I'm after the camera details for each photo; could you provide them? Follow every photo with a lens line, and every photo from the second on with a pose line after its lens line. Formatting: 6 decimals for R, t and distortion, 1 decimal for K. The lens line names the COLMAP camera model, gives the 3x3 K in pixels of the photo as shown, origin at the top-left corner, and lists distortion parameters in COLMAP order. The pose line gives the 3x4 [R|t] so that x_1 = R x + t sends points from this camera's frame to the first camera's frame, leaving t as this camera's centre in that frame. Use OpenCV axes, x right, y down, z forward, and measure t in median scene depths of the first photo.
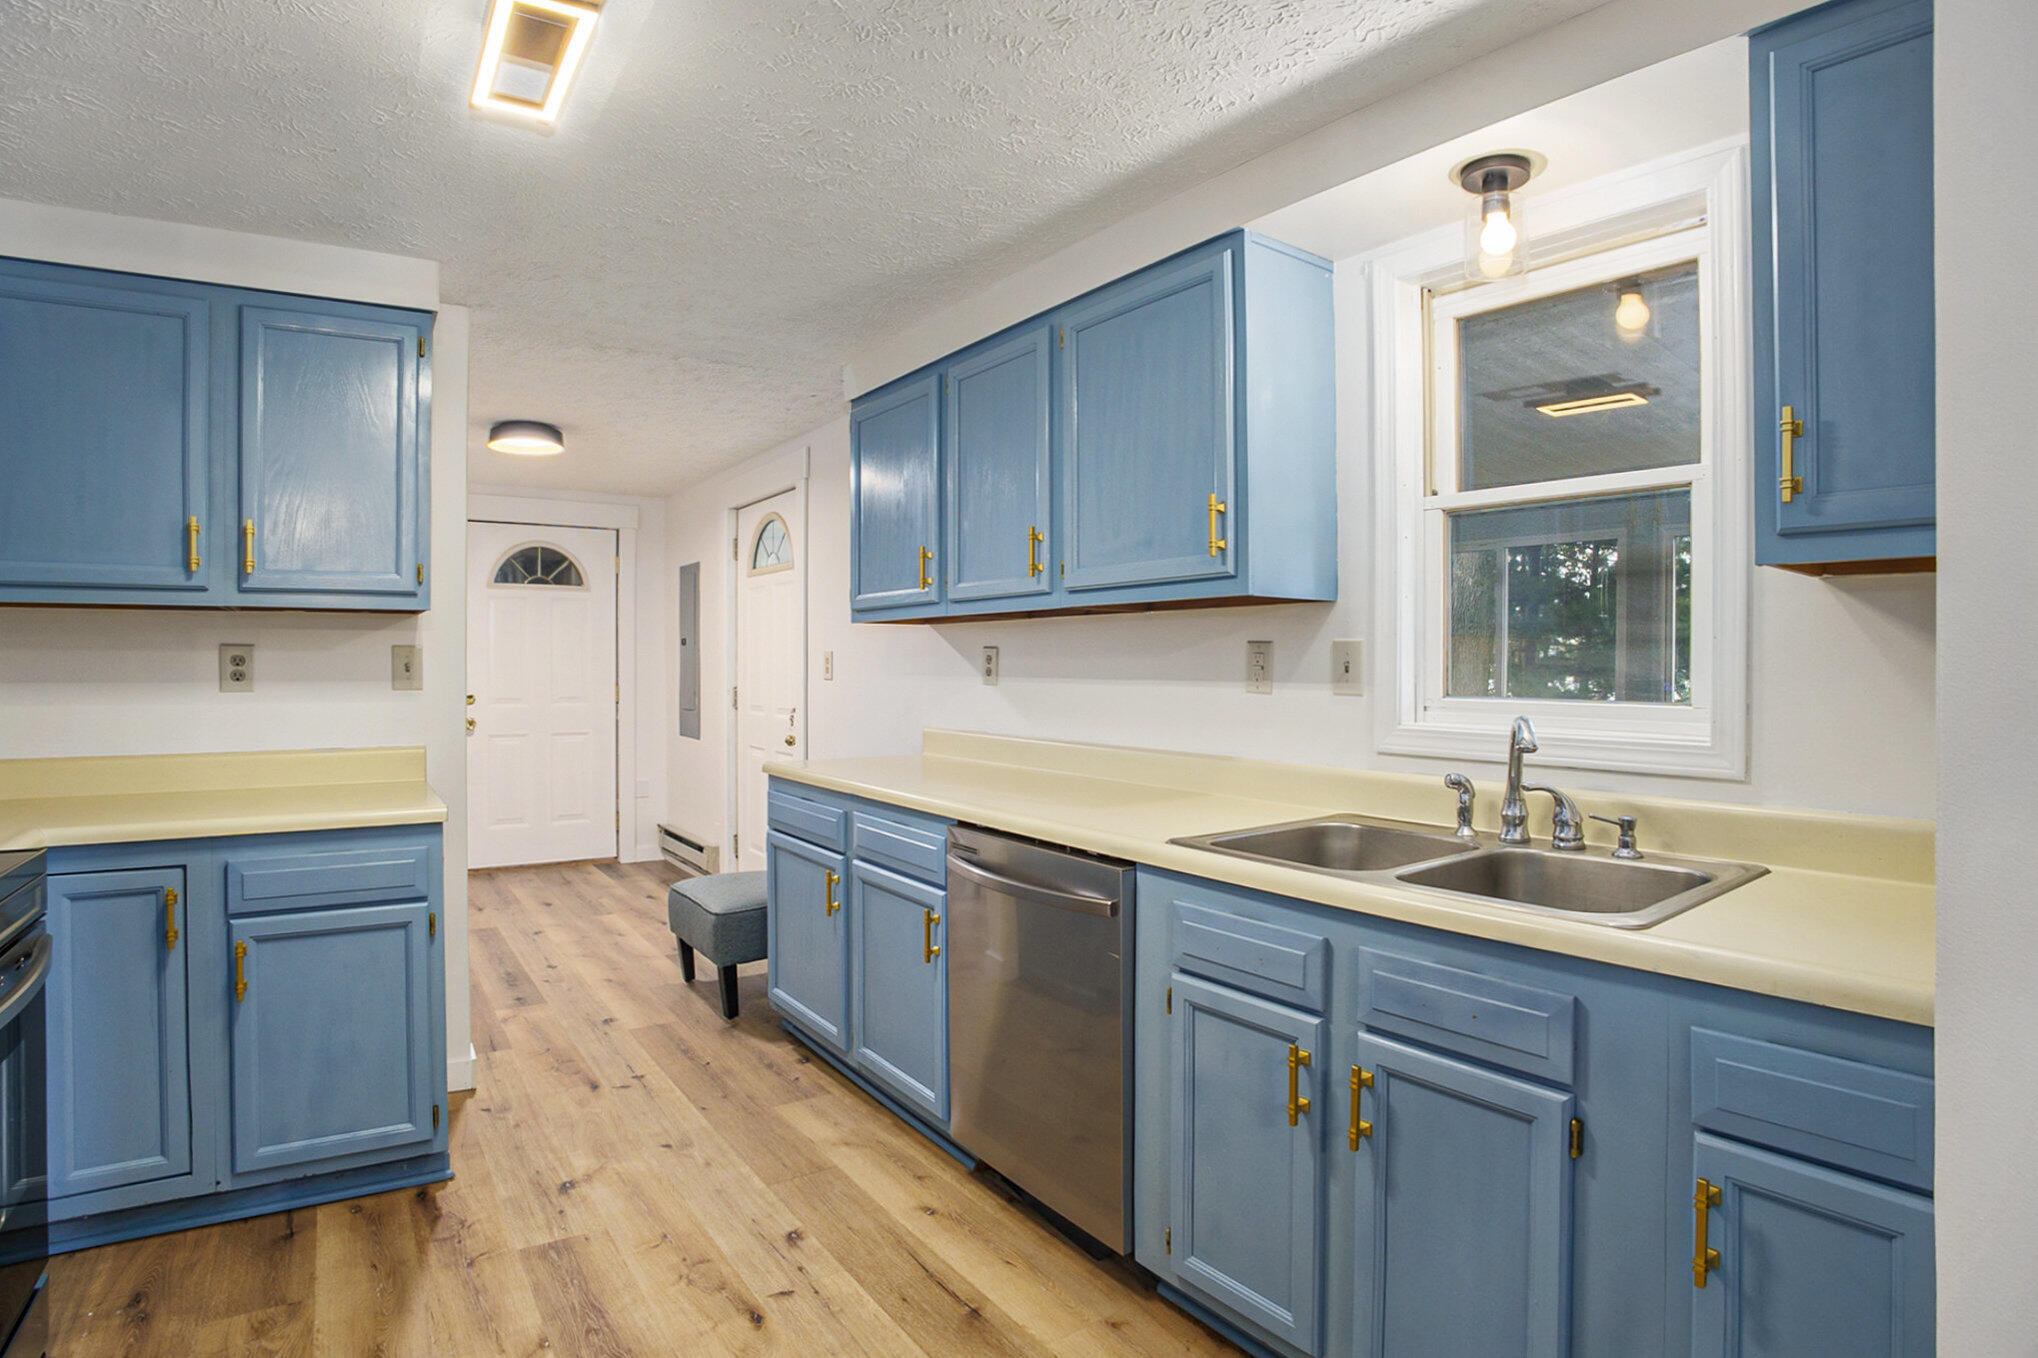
lens RADIAL K [[1085.7, 0, 1019.0], [0, 1085.7, 679.0], [0, 0, 1]] dist [-0.127899, 0.033469]
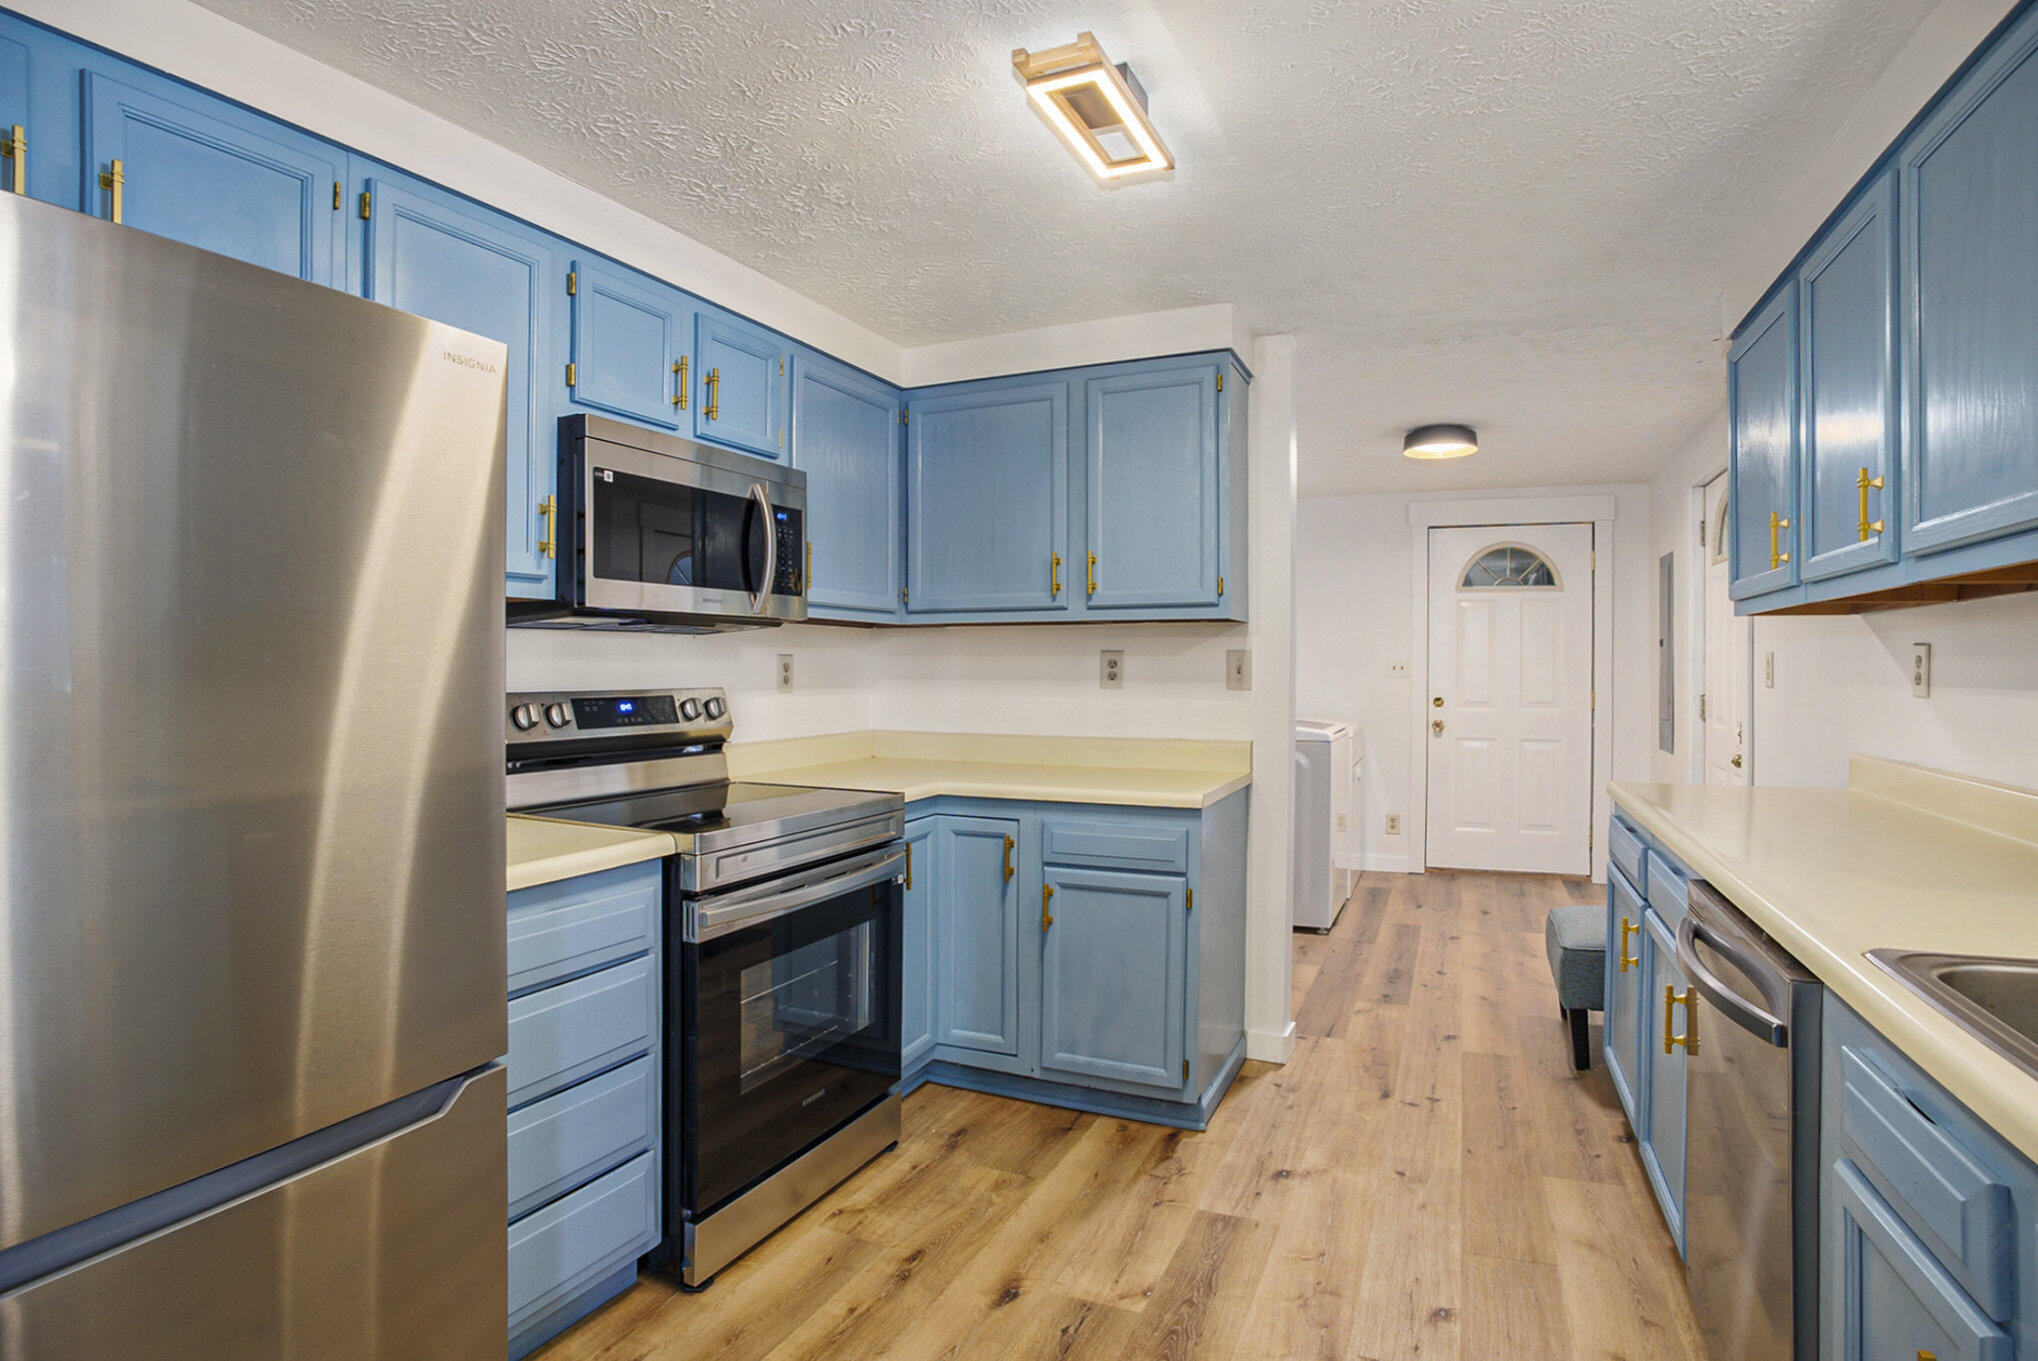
lens RADIAL K [[1081.1, 0, 1019.0], [0, 1081.1, 680.5], [0, 0, 1]] dist [-0.093709, 0.000383]
pose [[0.524379, 0.009664, -0.851430, 0.296652], [-0.011632, 0.999924, 0.004186, -0.002018], [0.851406, 0.007709, 0.524451, 0.210580]]
